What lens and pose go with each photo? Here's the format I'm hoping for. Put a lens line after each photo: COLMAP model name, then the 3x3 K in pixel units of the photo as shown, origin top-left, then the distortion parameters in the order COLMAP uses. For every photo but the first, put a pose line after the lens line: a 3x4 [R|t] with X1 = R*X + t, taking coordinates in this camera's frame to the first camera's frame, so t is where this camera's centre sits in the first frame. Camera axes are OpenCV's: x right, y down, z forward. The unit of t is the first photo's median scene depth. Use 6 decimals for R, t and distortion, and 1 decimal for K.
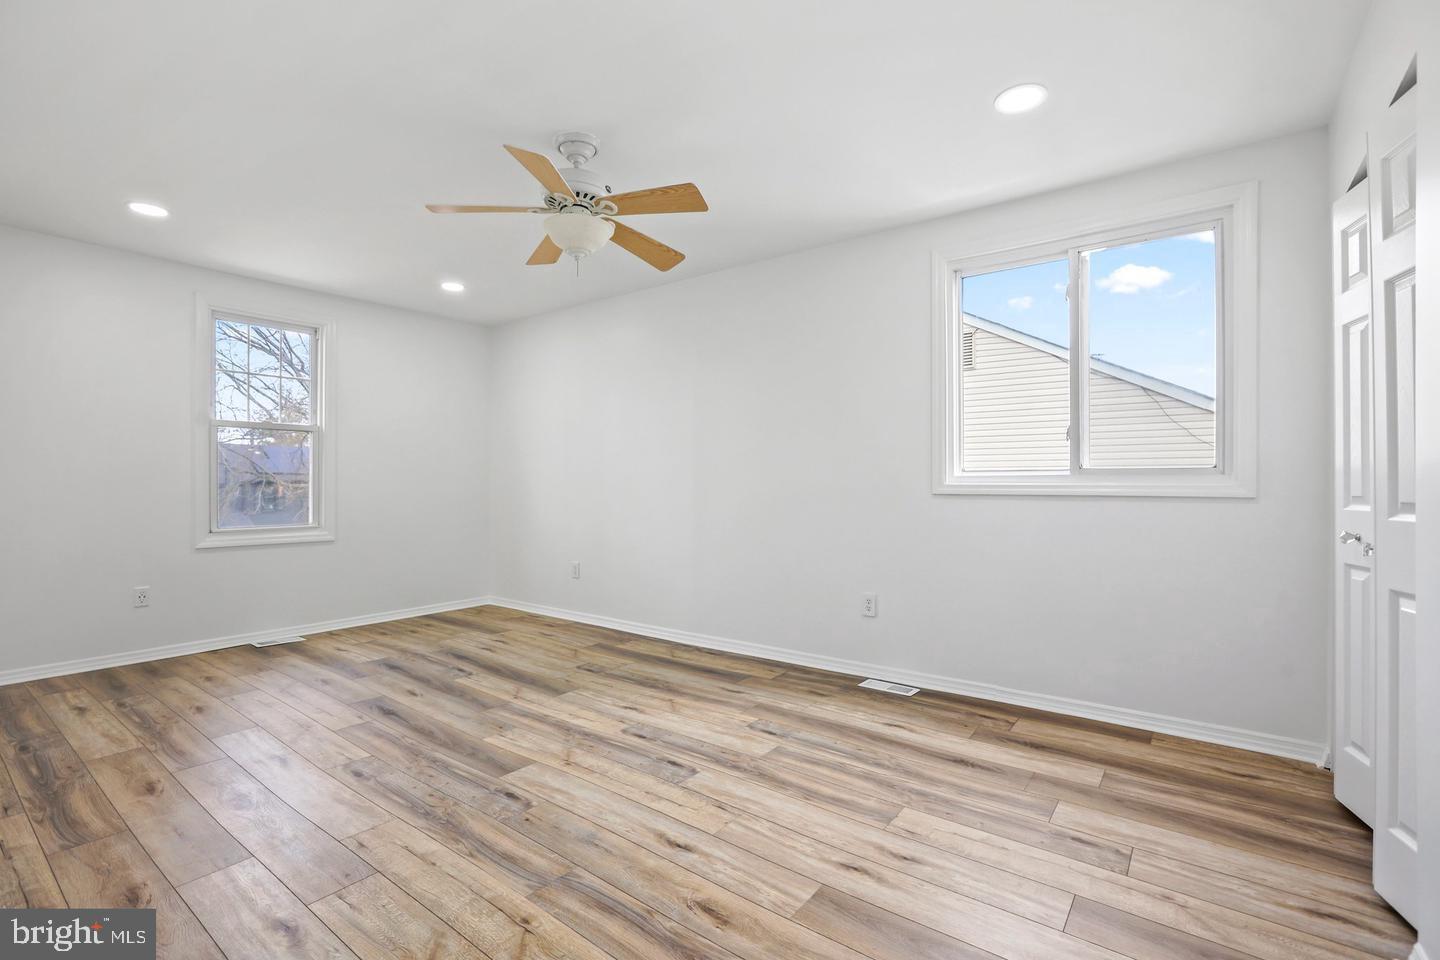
lens RADIAL K [[658.8, 0, 720.3], [0, 658.8, 487.3], [0, 0, 1]] dist [-0.032962, 0.016958]
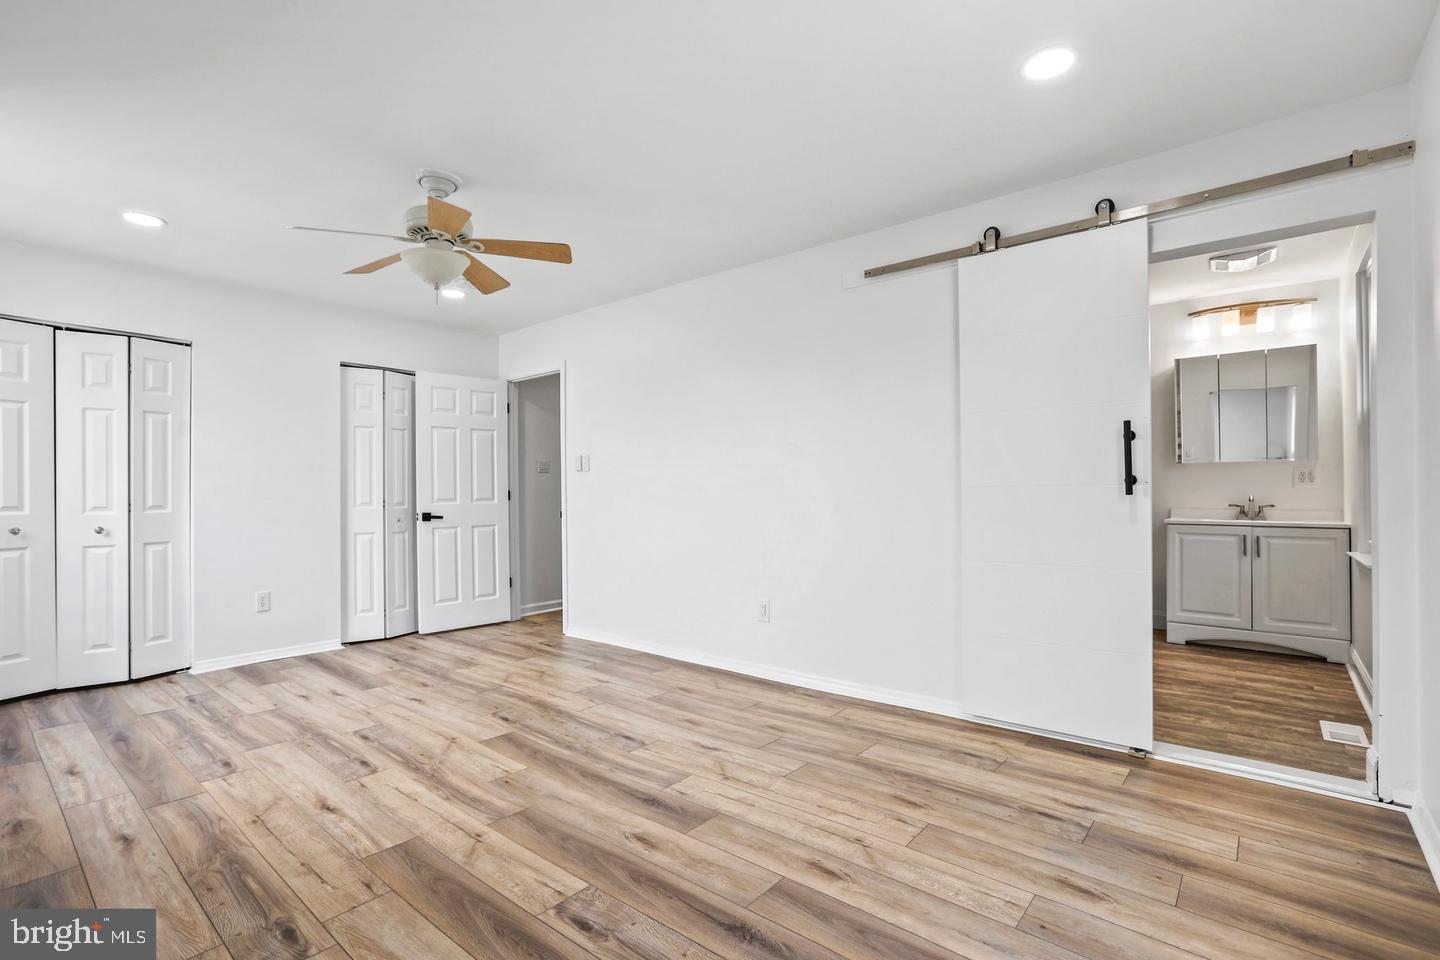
lens RADIAL K [[658.8, 0, 720.3], [0, 658.8, 487.3], [0, 0, 1]] dist [-0.032962, 0.016958]
pose [[-0.999023, 0.005981, 0.043791, -0.681261], [0.005853, 0.999978, -0.003046, -0.016221], [-0.043808, -0.002786, -0.999036, 1.917586]]
